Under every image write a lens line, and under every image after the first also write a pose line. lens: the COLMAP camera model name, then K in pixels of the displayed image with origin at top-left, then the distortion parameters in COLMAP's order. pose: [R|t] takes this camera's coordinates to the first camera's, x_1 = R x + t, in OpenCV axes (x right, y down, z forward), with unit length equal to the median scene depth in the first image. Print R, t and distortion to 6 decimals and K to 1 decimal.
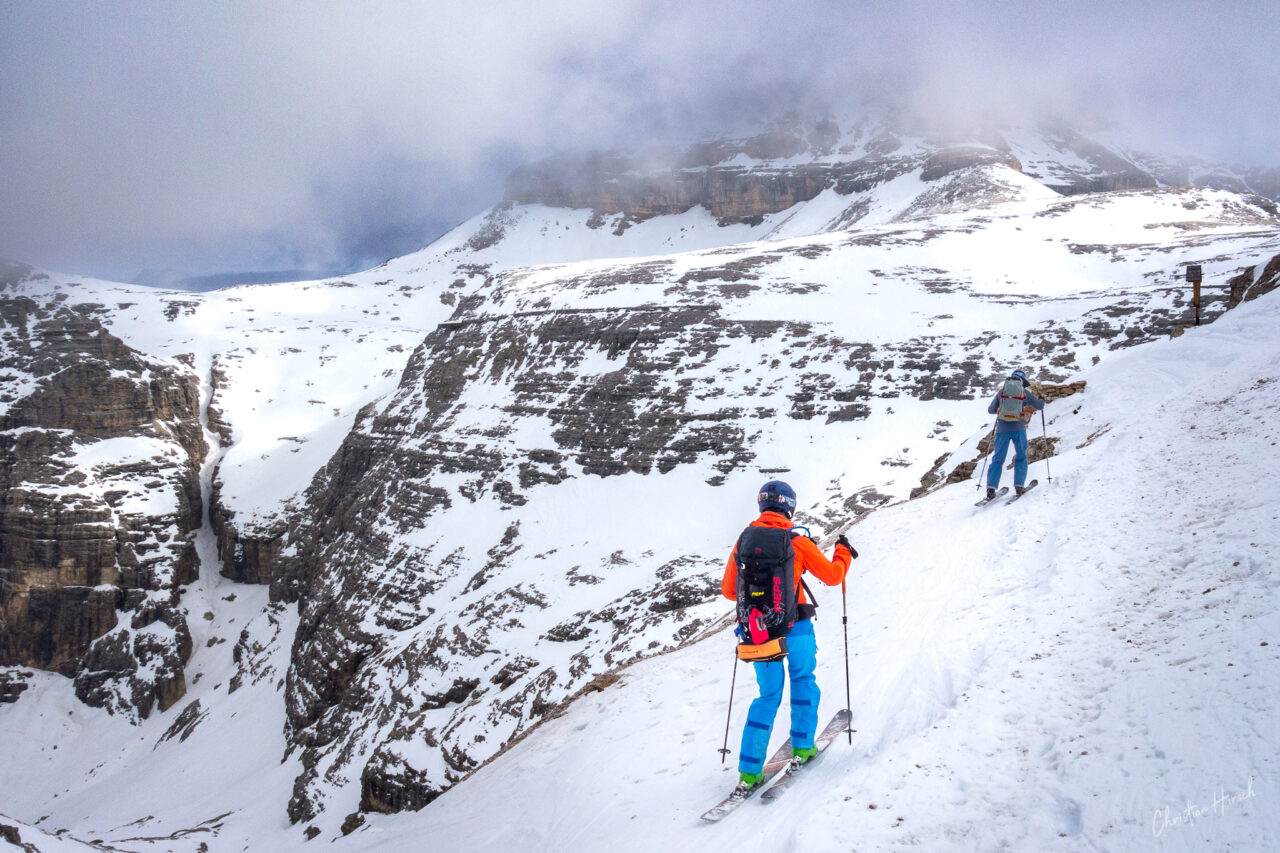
lens RADIAL K [[1383.0, 0, 640.0], [0, 1383.0, 426.5], [0, 0, 1]] dist [0.010789, 0.020543]
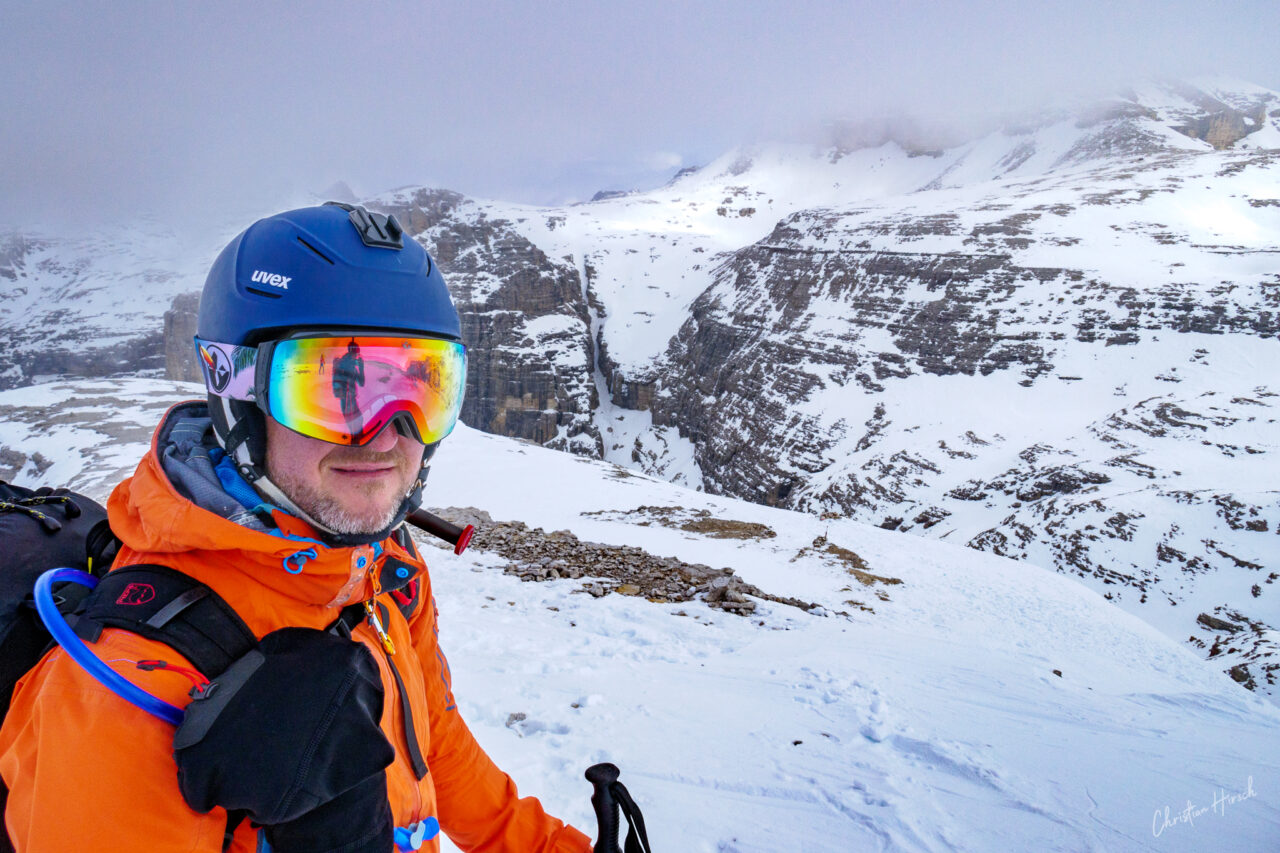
lens RADIAL K [[909.7, 0, 640.0], [0, 909.7, 426.5], [0, 0, 1]] dist [0.005644, 0.002456]
pose [[0.987060, 0.029064, -0.157698, -0.169383], [-0.002807, 0.986418, 0.164232, -0.063735], [0.160329, -0.161664, 0.973735, -0.041220]]
